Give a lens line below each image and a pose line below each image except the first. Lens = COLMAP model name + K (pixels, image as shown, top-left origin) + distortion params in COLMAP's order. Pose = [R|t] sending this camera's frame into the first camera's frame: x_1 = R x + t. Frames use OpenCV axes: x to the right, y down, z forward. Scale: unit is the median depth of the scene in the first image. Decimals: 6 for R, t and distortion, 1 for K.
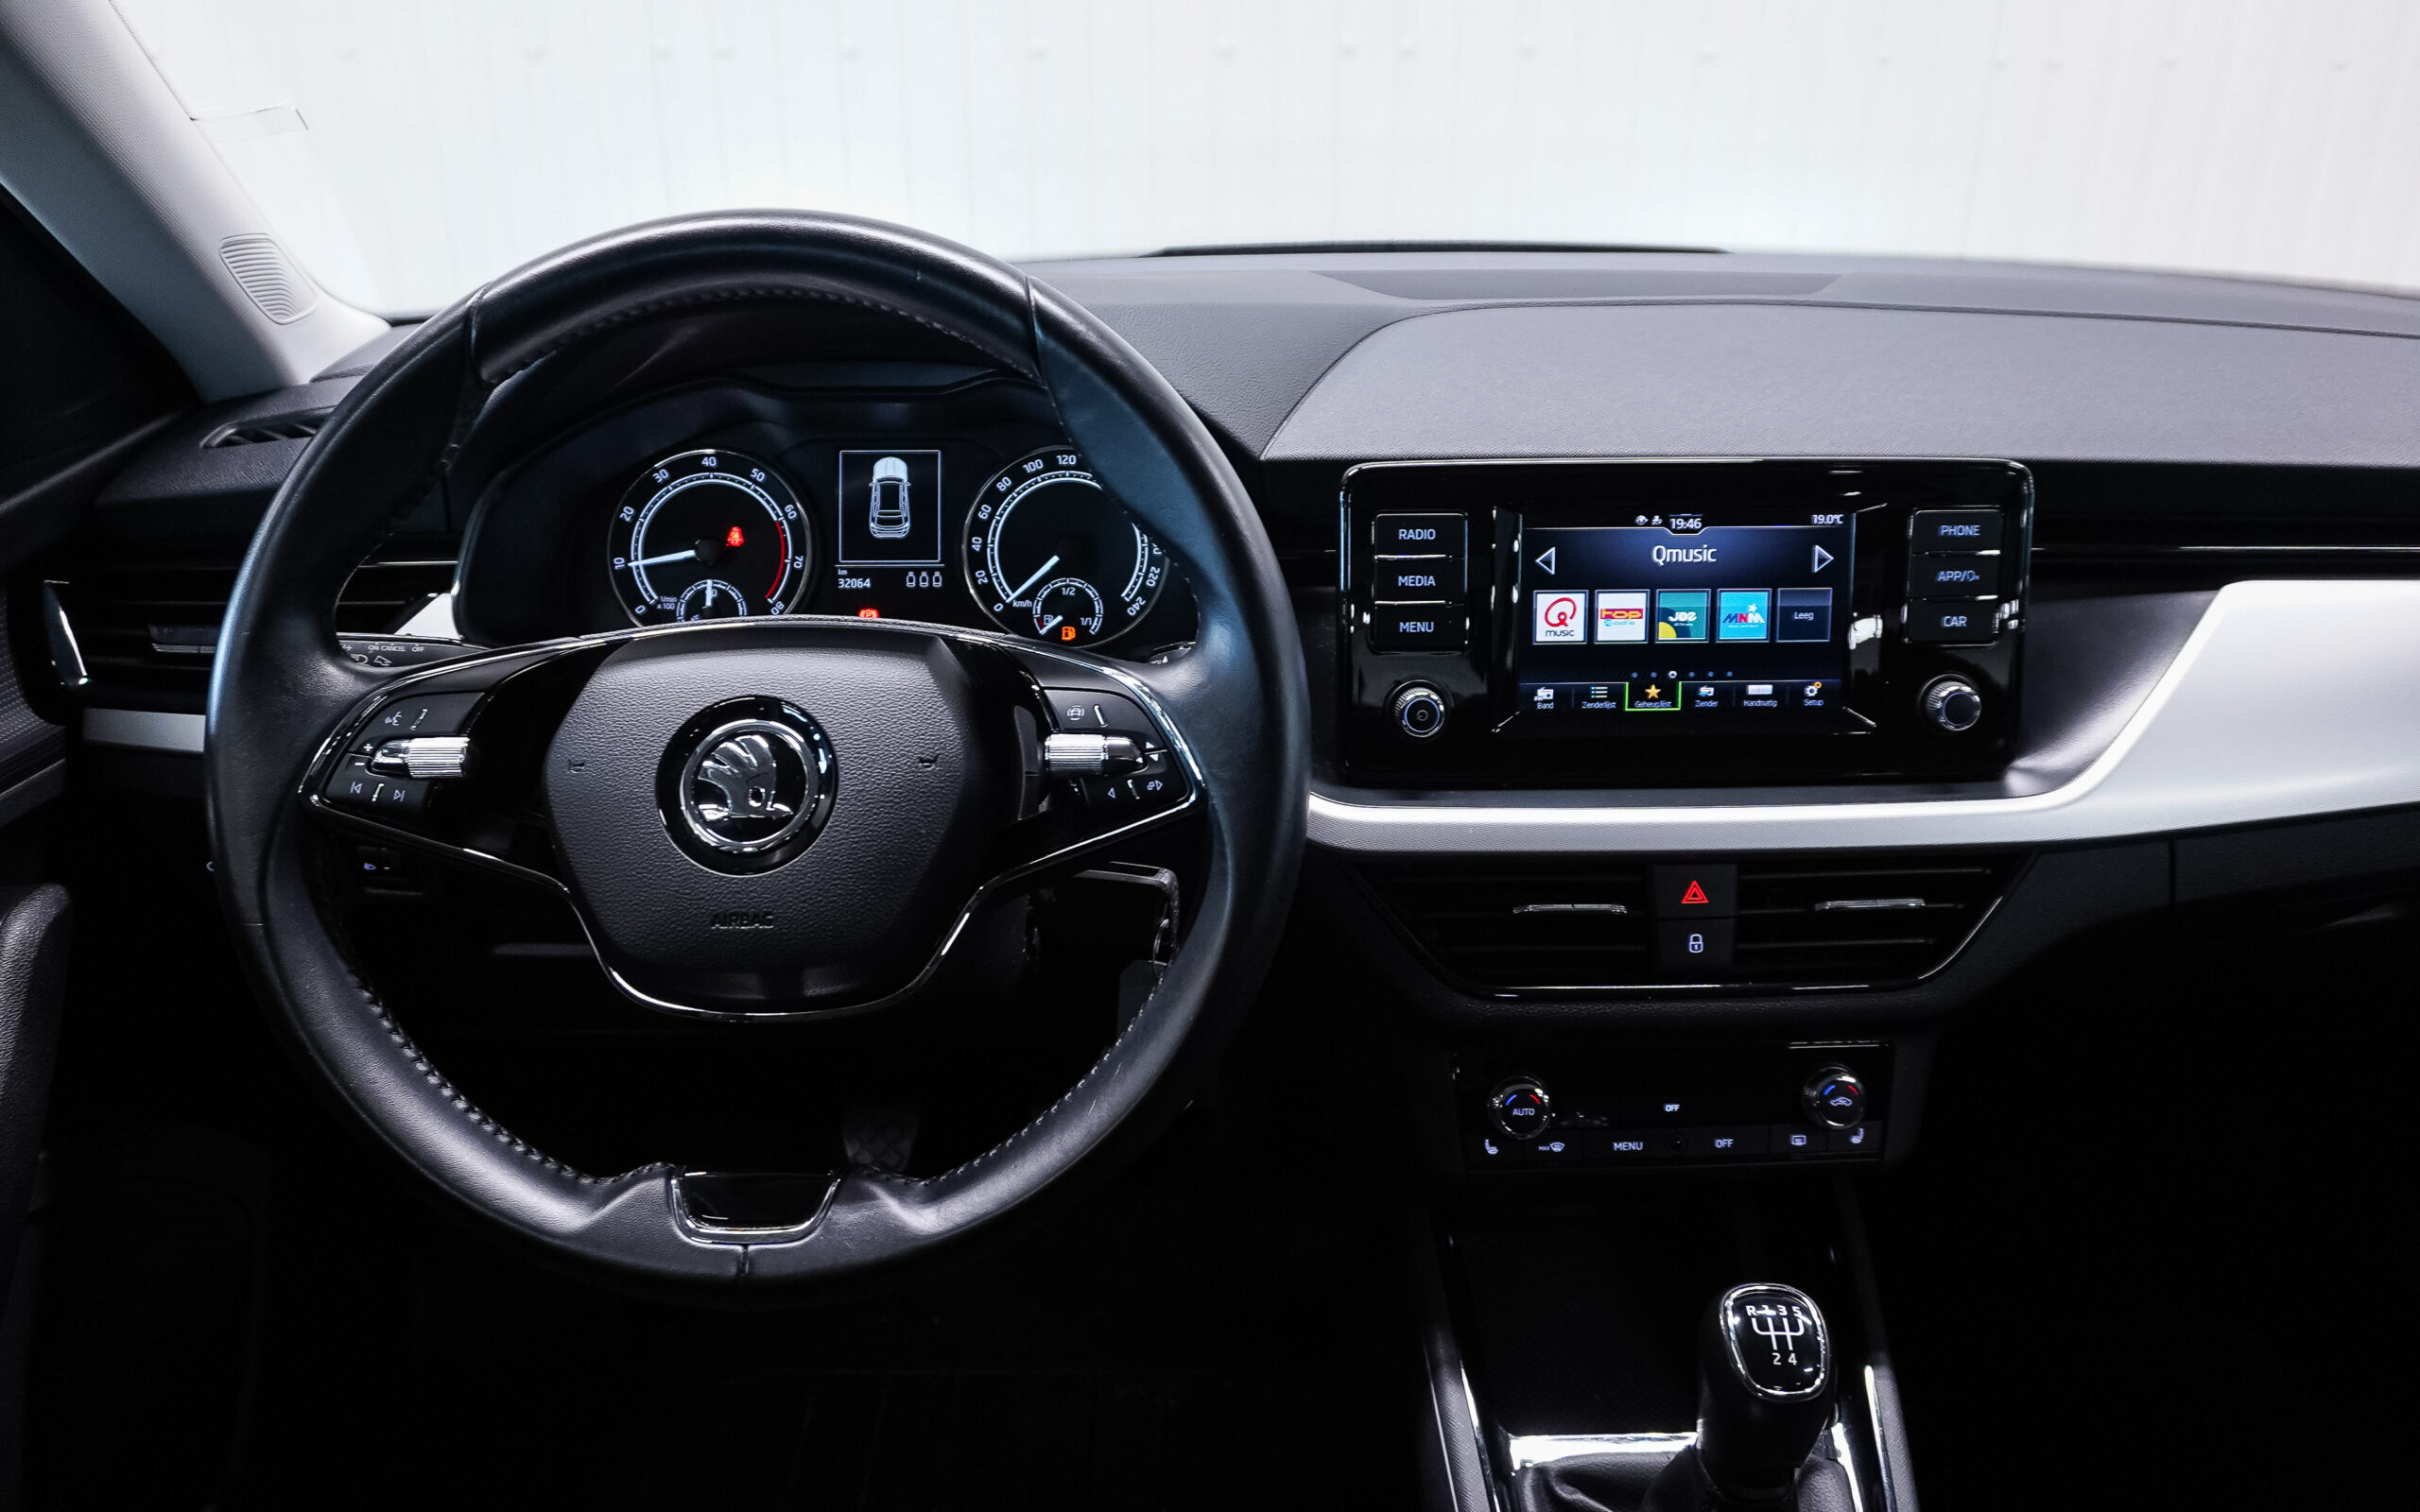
lens RADIAL K [[1689.7, 0, 1210.0], [0, 1689.7, 756.0], [0, 0, 1]] dist [-0.033683, -0.002340]
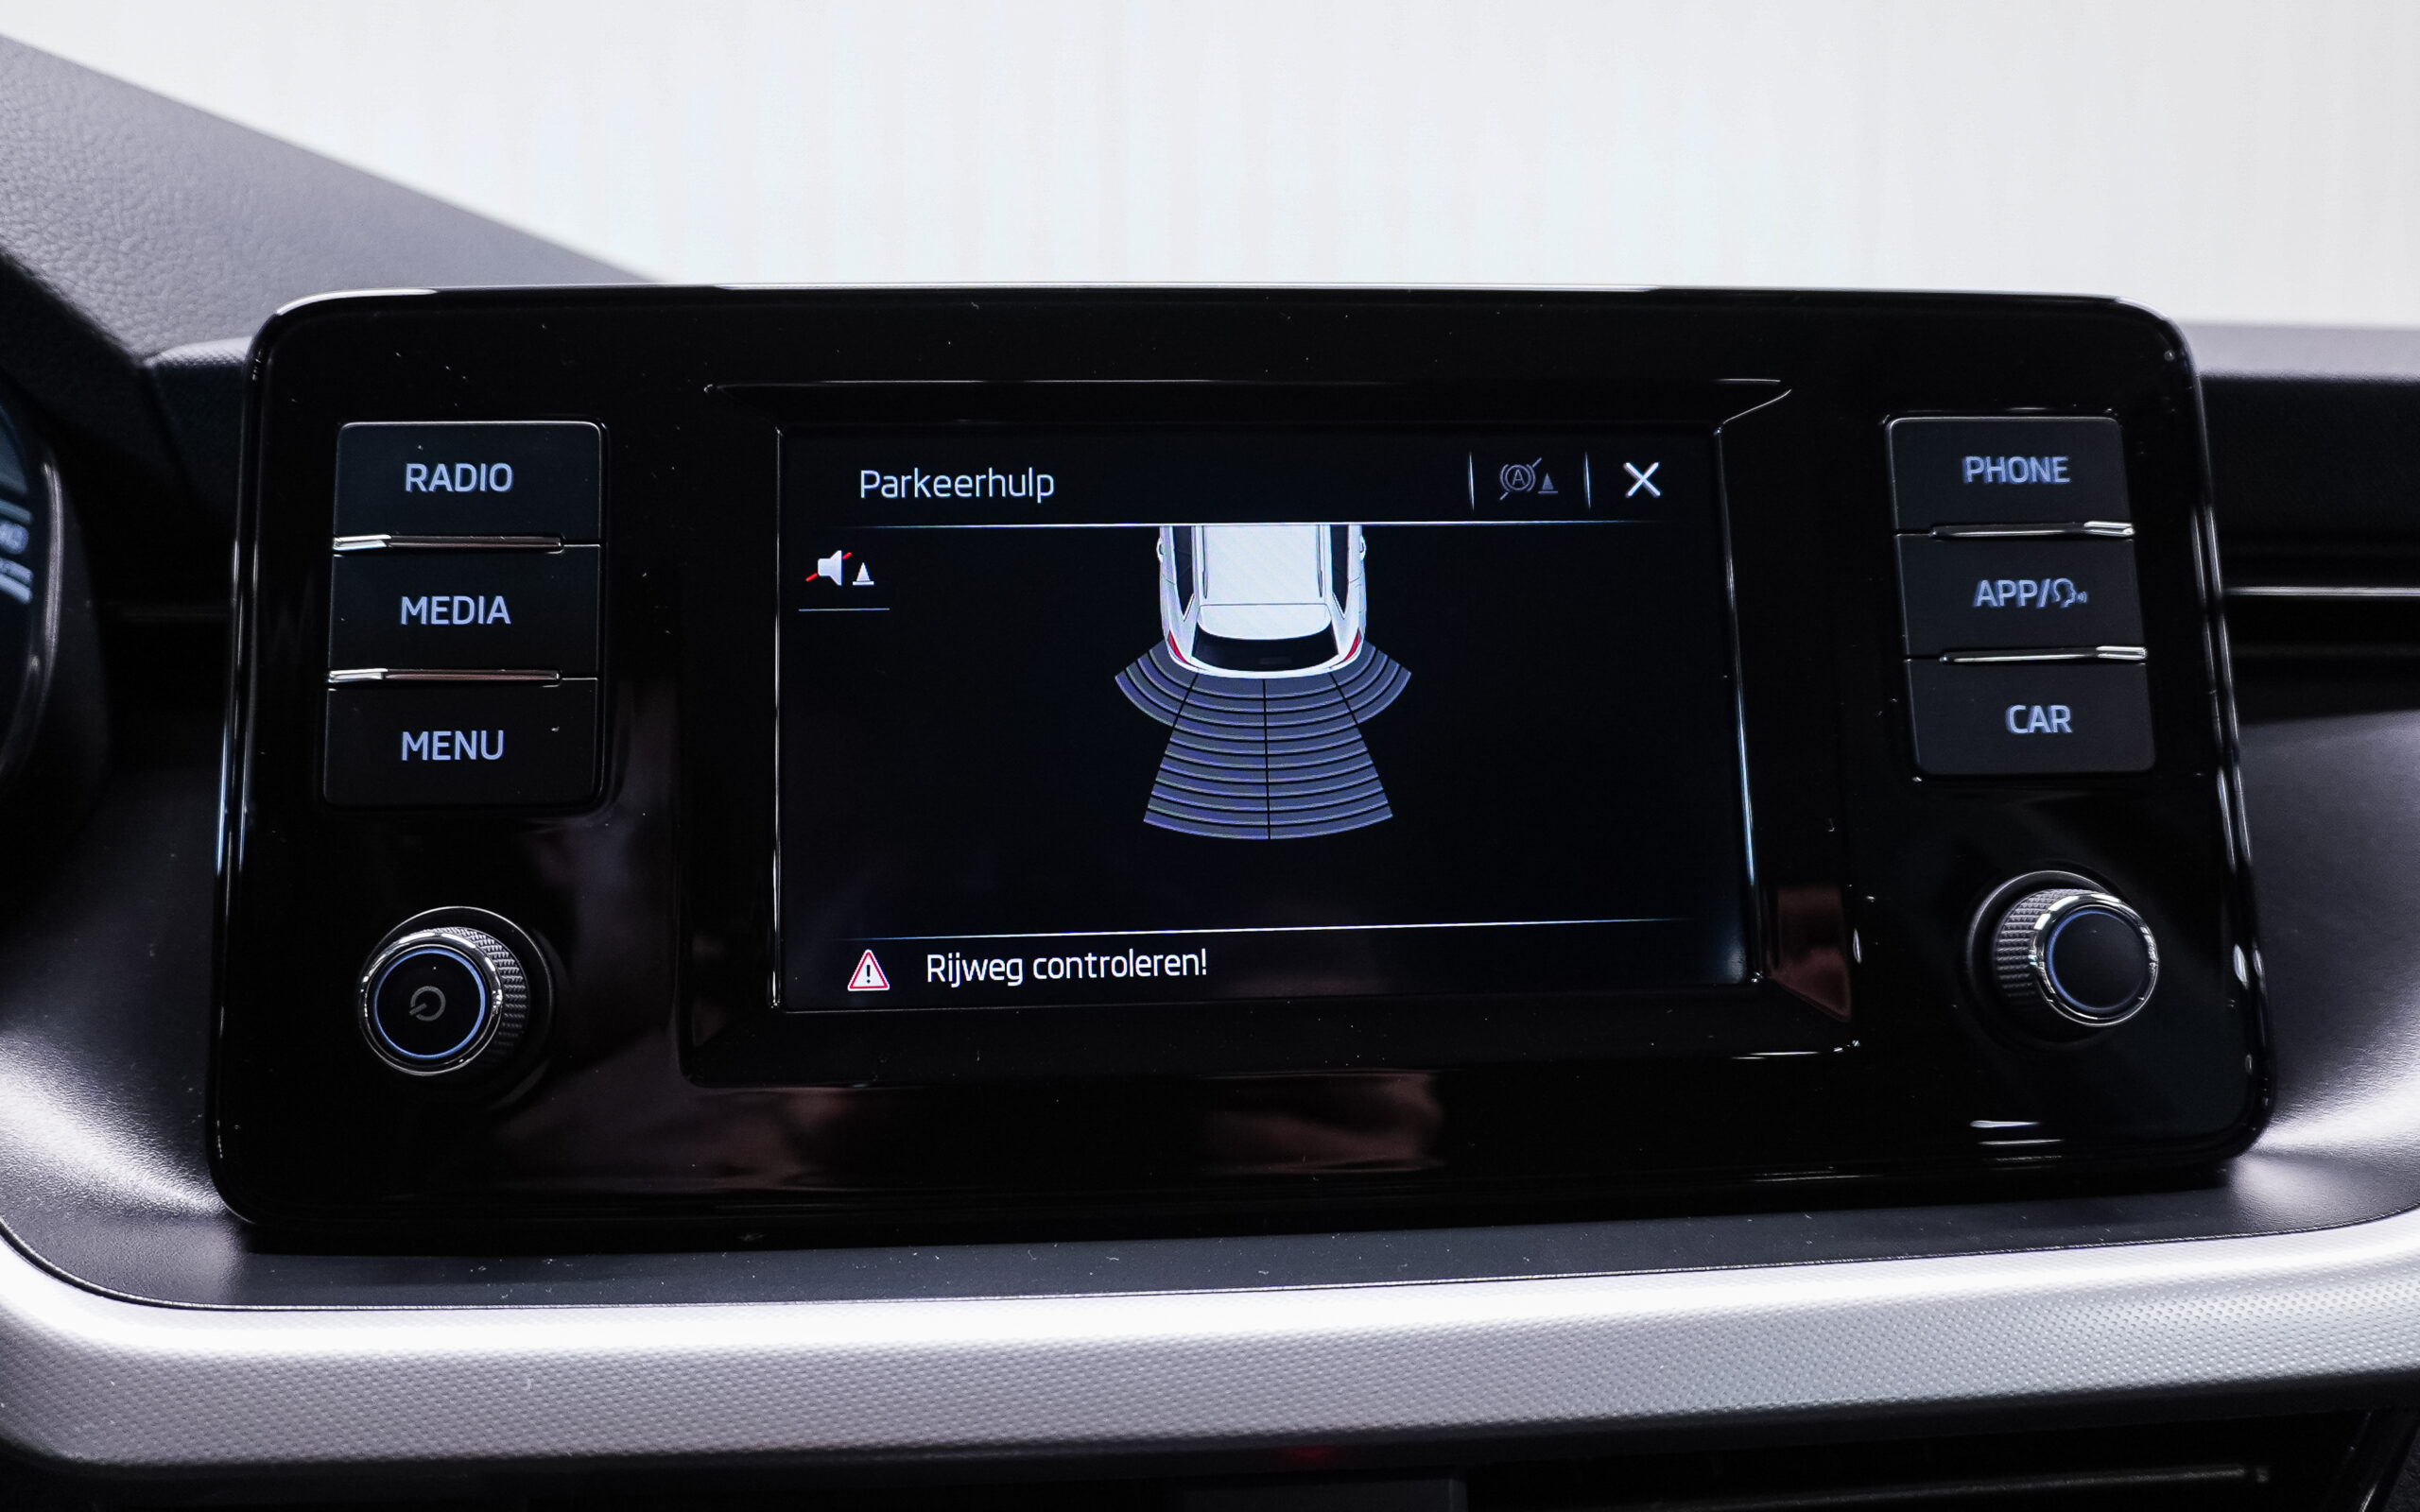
lens RADIAL K [[1771.6, 0, 1180.1], [0, 1771.6, 821.9], [0, 0, 1]] dist [-0.028634, 0.006164]
pose [[0.998564, -0.011223, 0.052377, 0.243616], [0.025571, 0.959072, -0.282004, 0.038751], [-0.047068, 0.282938, 0.957983, 0.657927]]
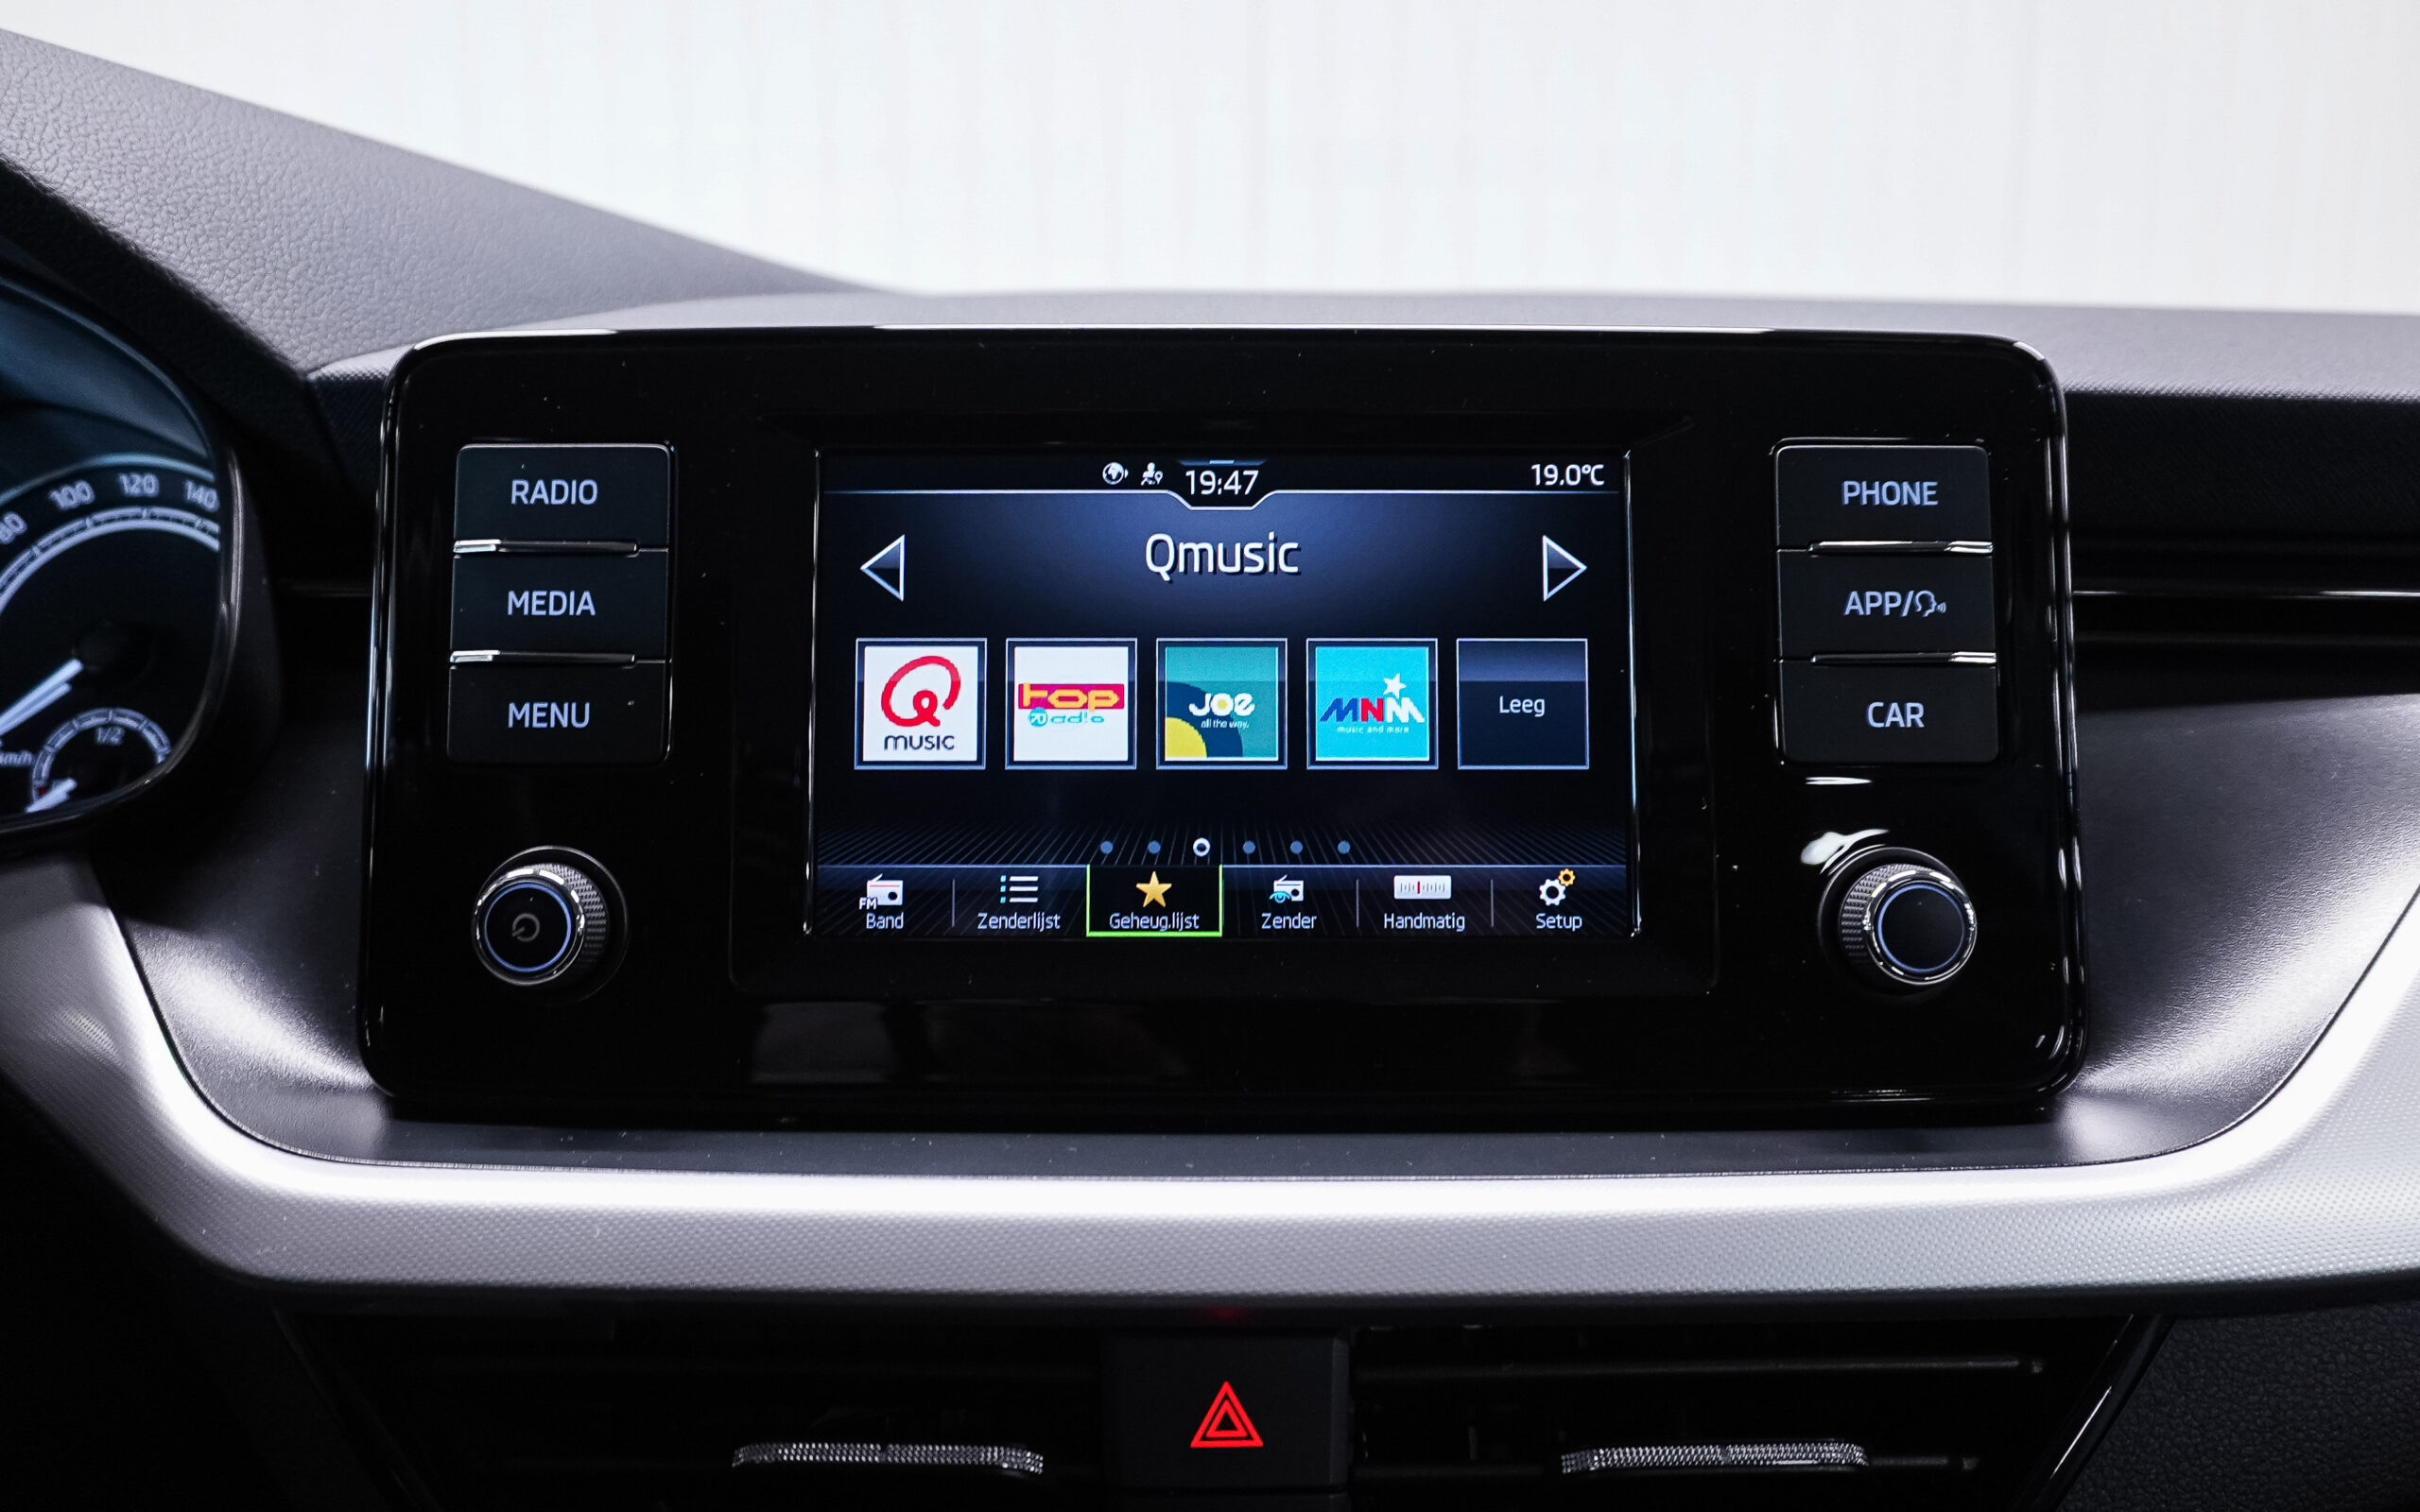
lens RADIAL K [[1745.9, 0, 1213.7], [0, 1745.9, 808.6], [0, 0, 1]] dist [-0.036550, 0.004935]
pose [[0.999809, 0.009792, -0.016928, 0.285746], [-0.013282, 0.975333, -0.220338, 0.034907], [0.014353, 0.220521, 0.975277, 0.593123]]
